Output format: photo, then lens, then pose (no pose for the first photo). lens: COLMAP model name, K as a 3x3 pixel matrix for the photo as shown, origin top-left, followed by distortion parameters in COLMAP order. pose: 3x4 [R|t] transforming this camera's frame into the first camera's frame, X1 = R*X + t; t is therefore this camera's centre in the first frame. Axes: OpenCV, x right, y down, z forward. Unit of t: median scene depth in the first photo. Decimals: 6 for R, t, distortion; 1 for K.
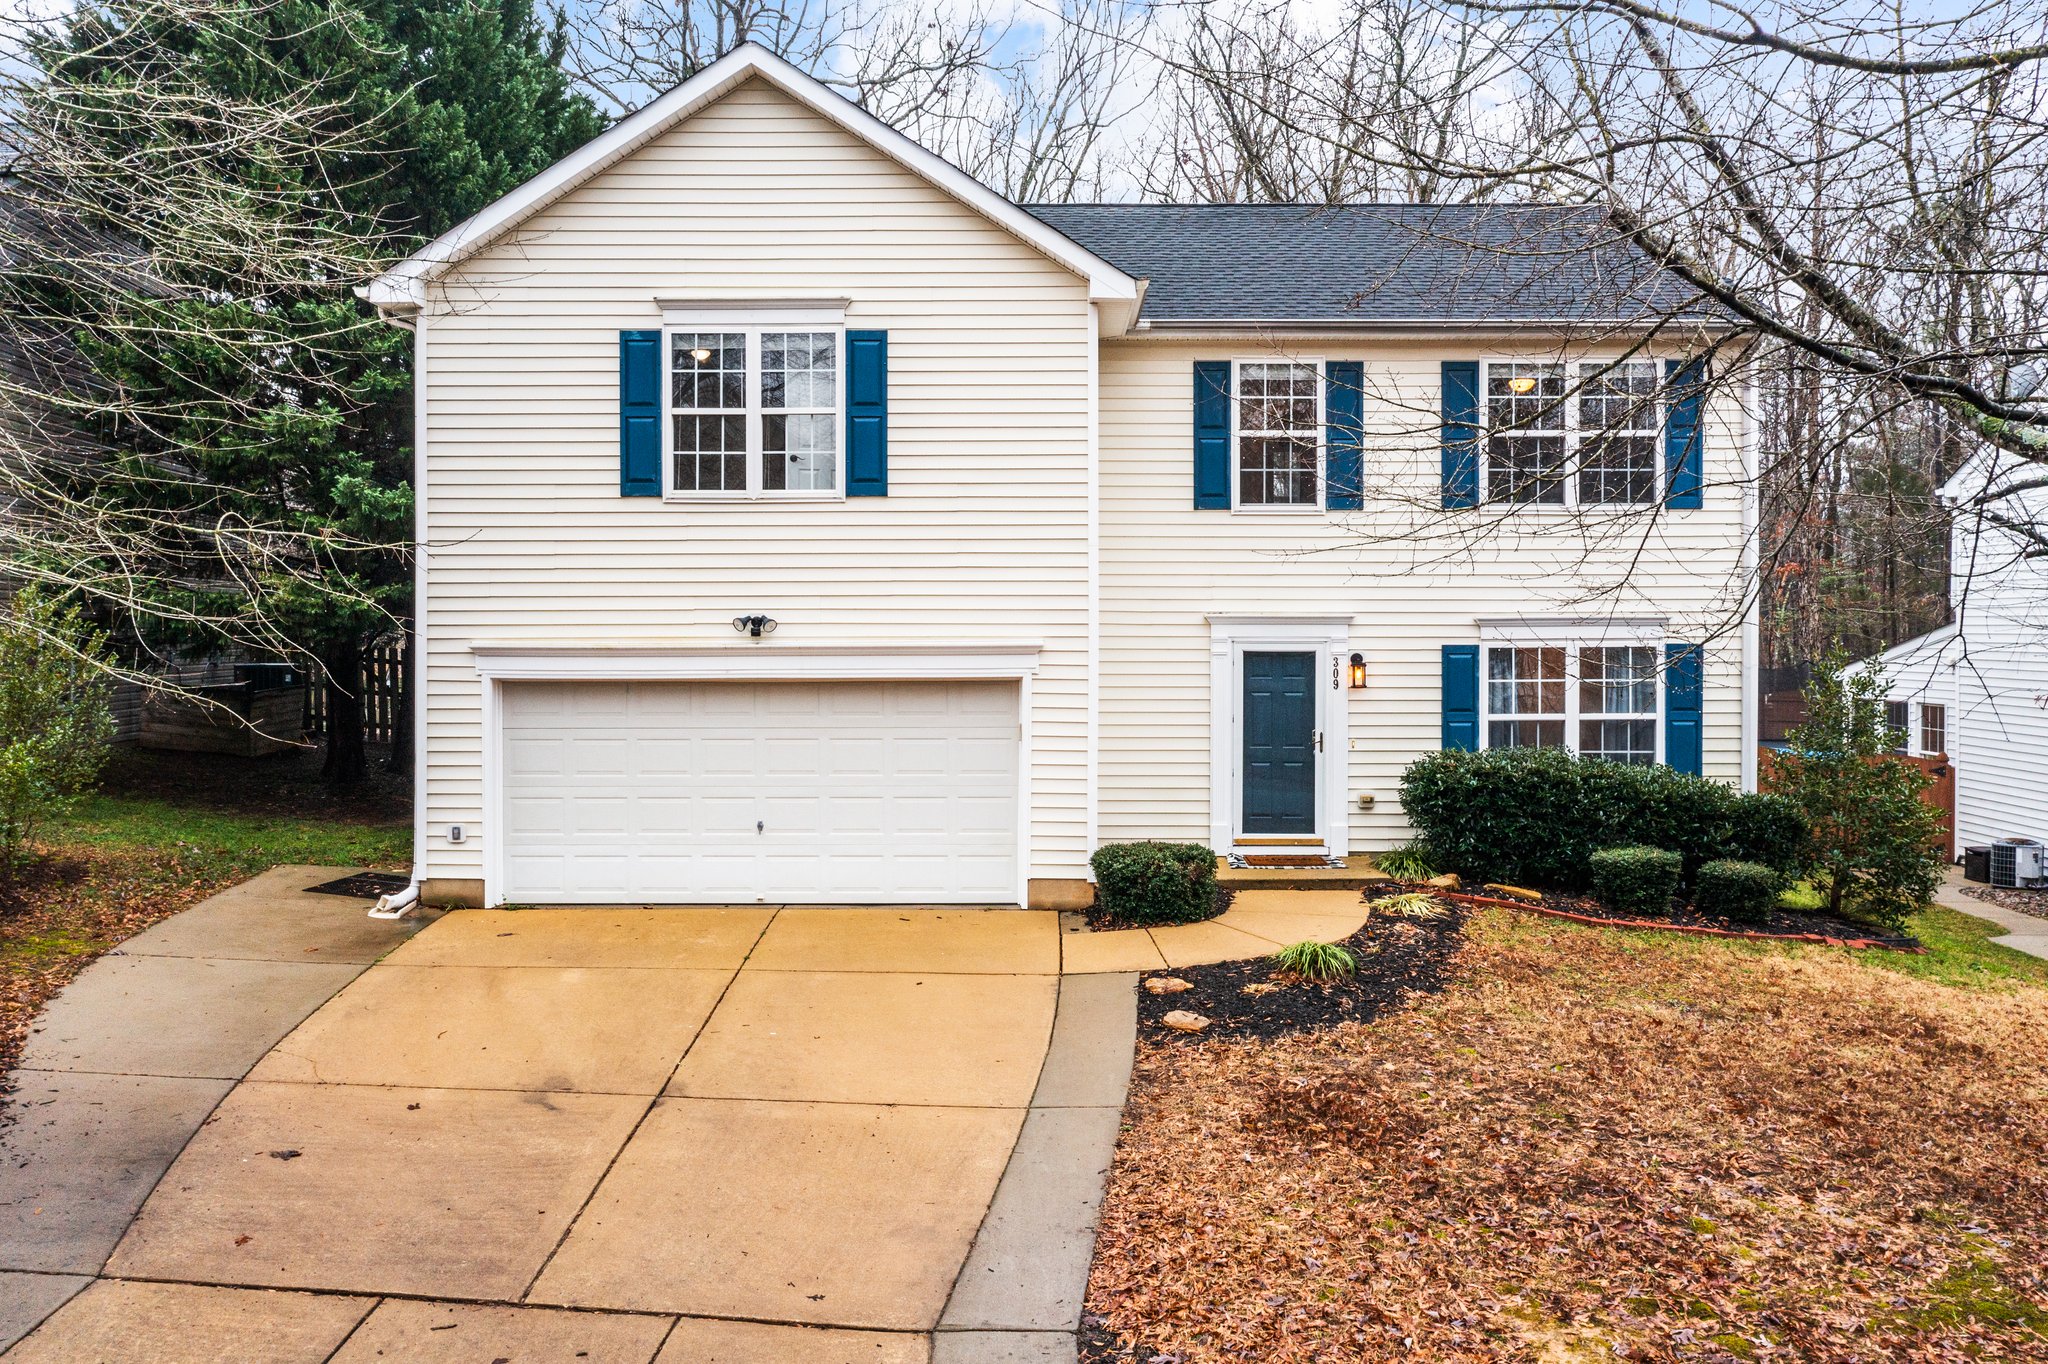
lens RADIAL K [[1645.6, 0, 1025.3], [0, 1645.6, 644.9], [0, 0, 1]] dist [-0.002066, 0.003412]
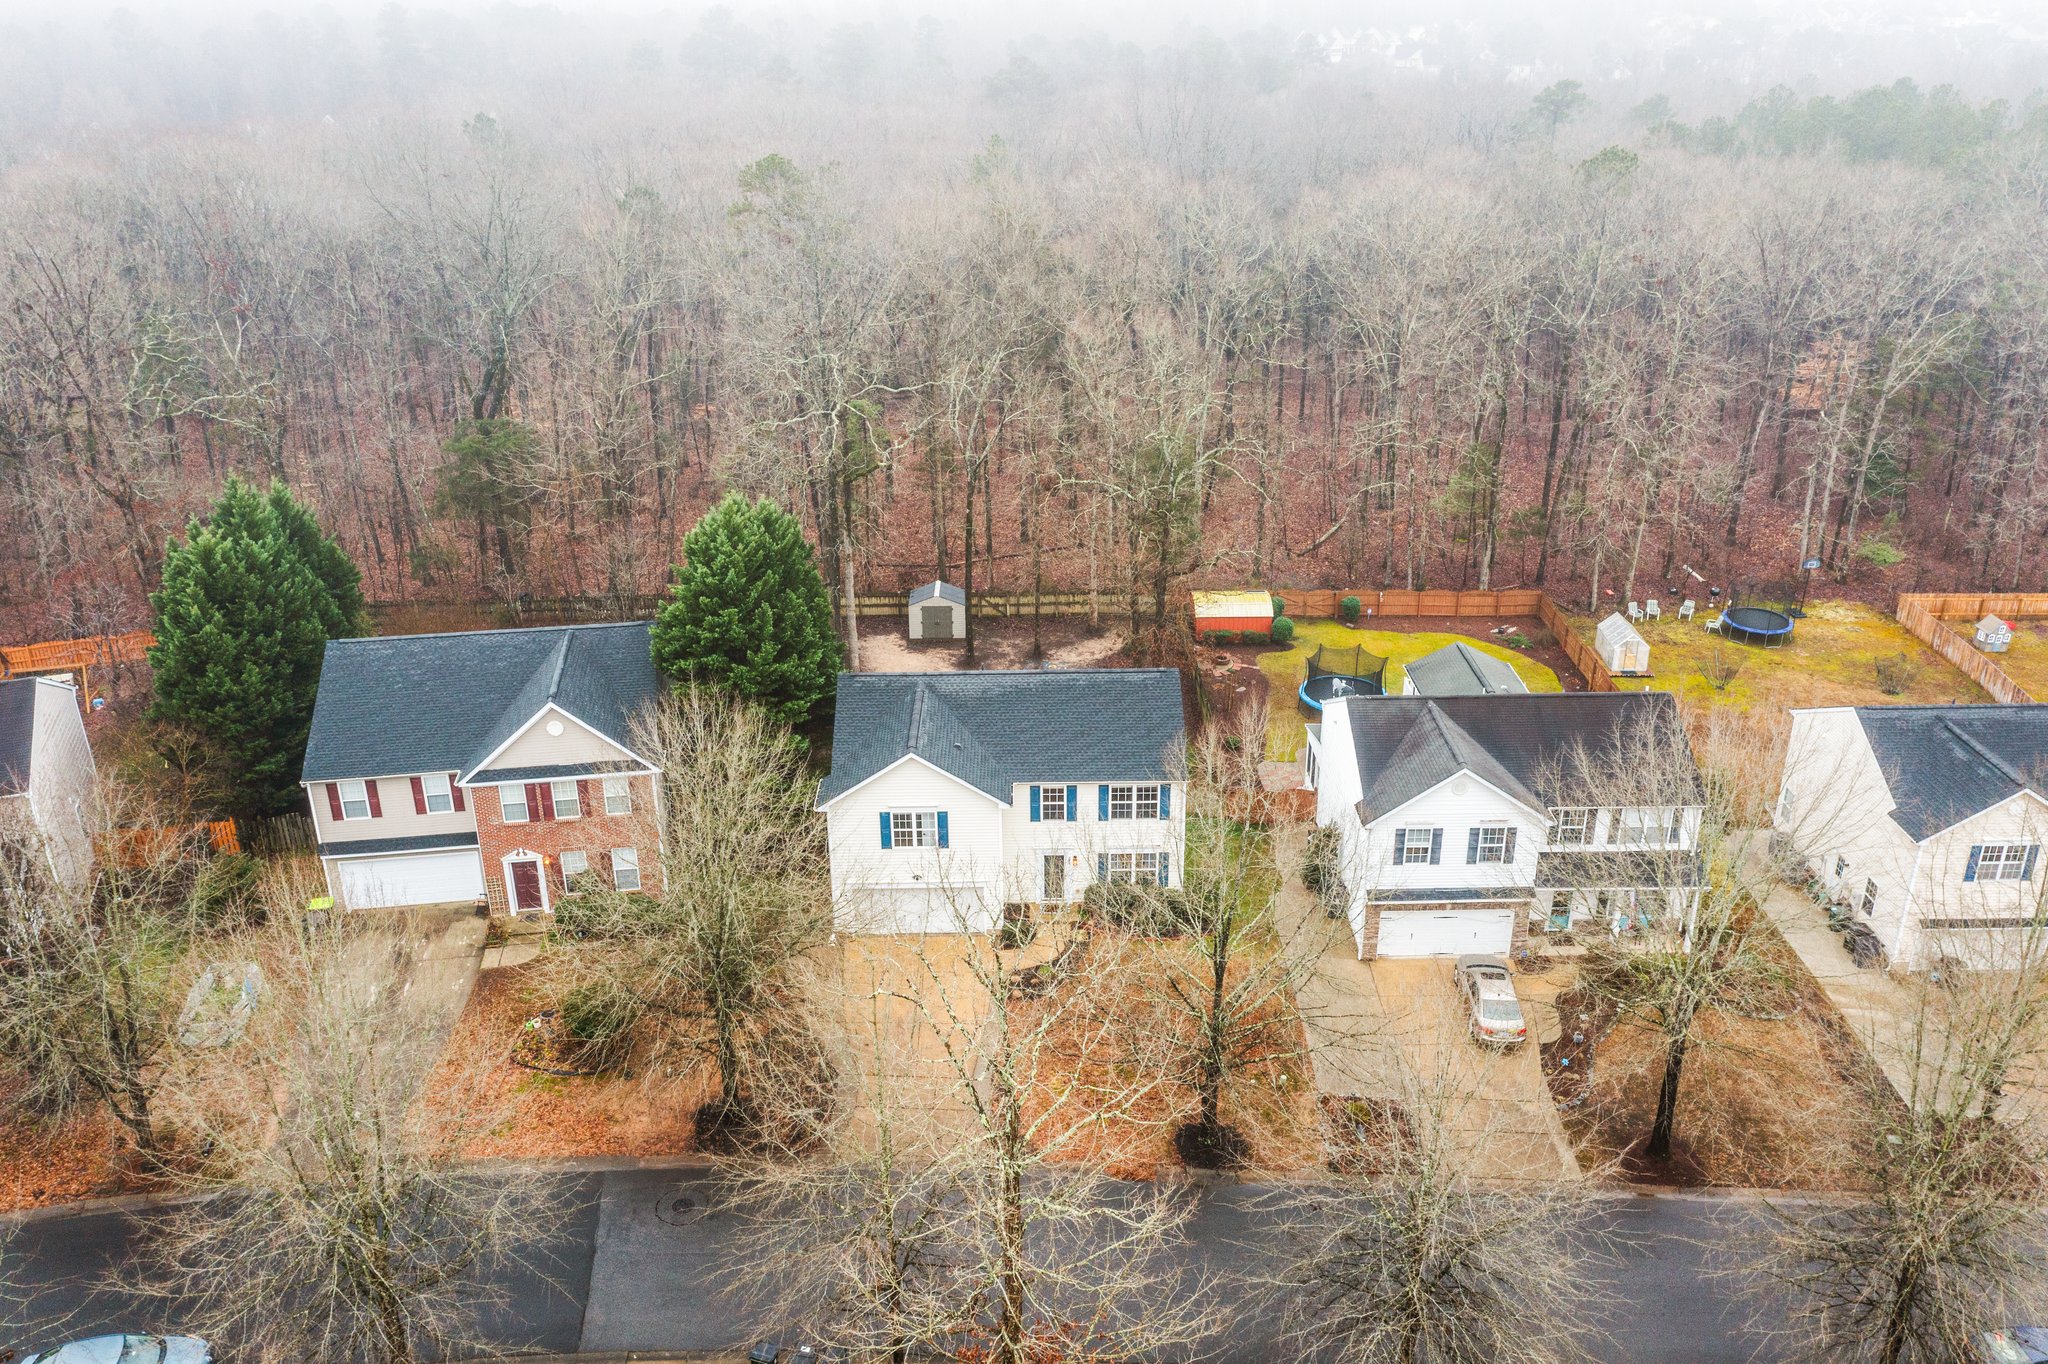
lens RADIAL K [[1626.1, 0, 1025.6], [0, 1626.1, 662.6], [0, 0, 1]] dist [-0.005928, 0.009604]
pose [[0.999857, -0.014905, 0.007997, 0.070333], [0.010587, 0.920174, 0.391366, -1.868022], [-0.013192, -0.391225, 0.920200, -2.237891]]
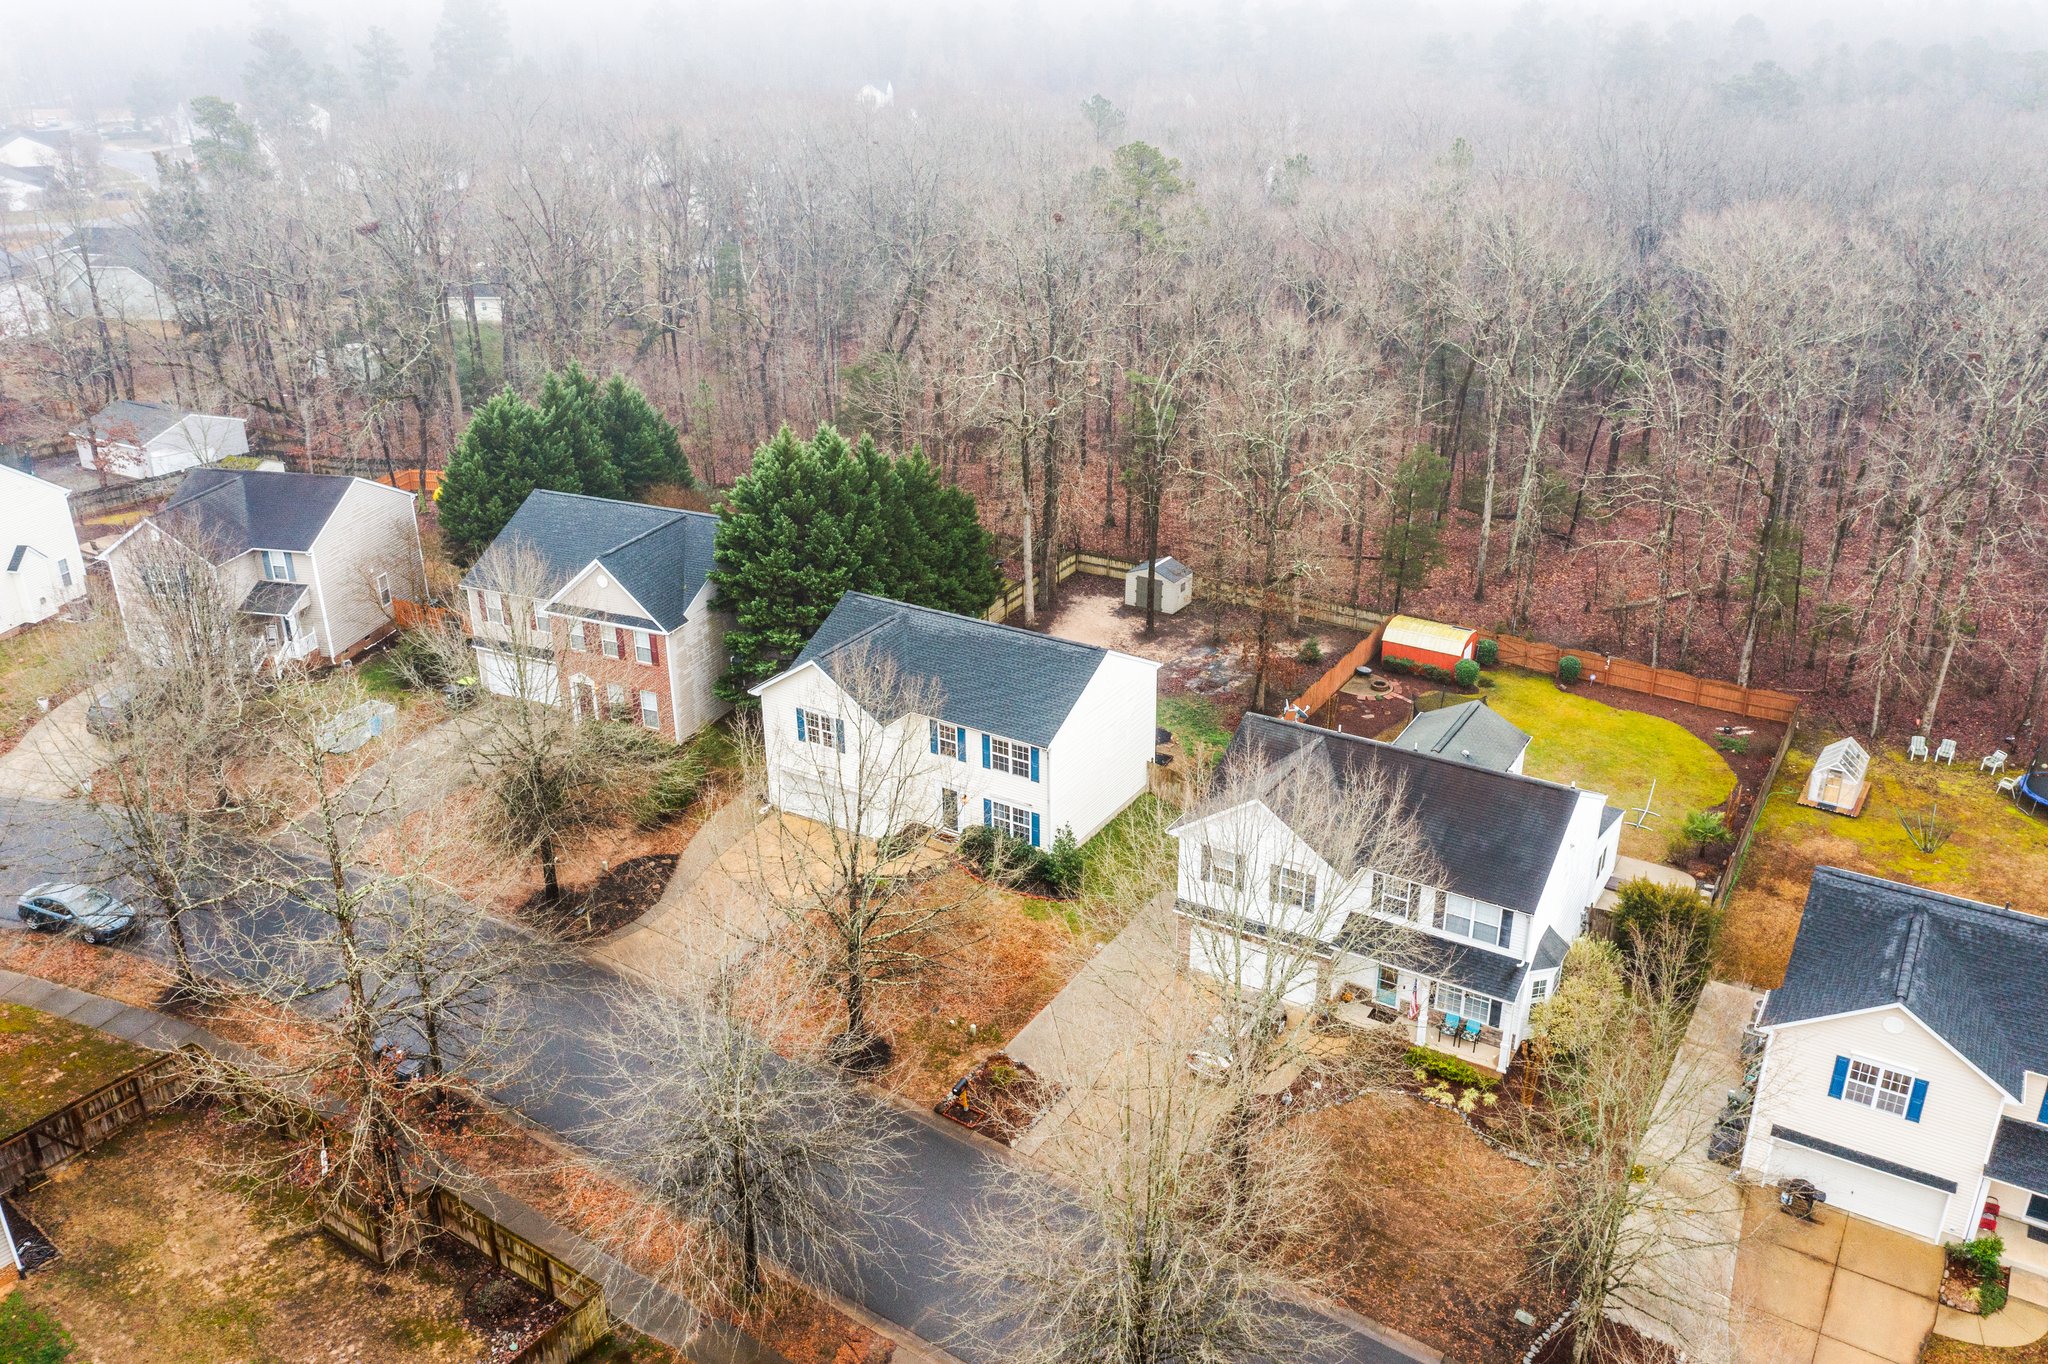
lens RADIAL K [[1626.1, 0, 1025.6], [0, 1626.1, 662.6], [0, 0, 1]] dist [-0.005928, 0.009604]
pose [[0.852382, 0.201155, -0.482683, 2.222444], [0.005299, 0.919682, 0.392629, -1.884427], [0.522893, -0.337228, 0.782854, -1.950264]]
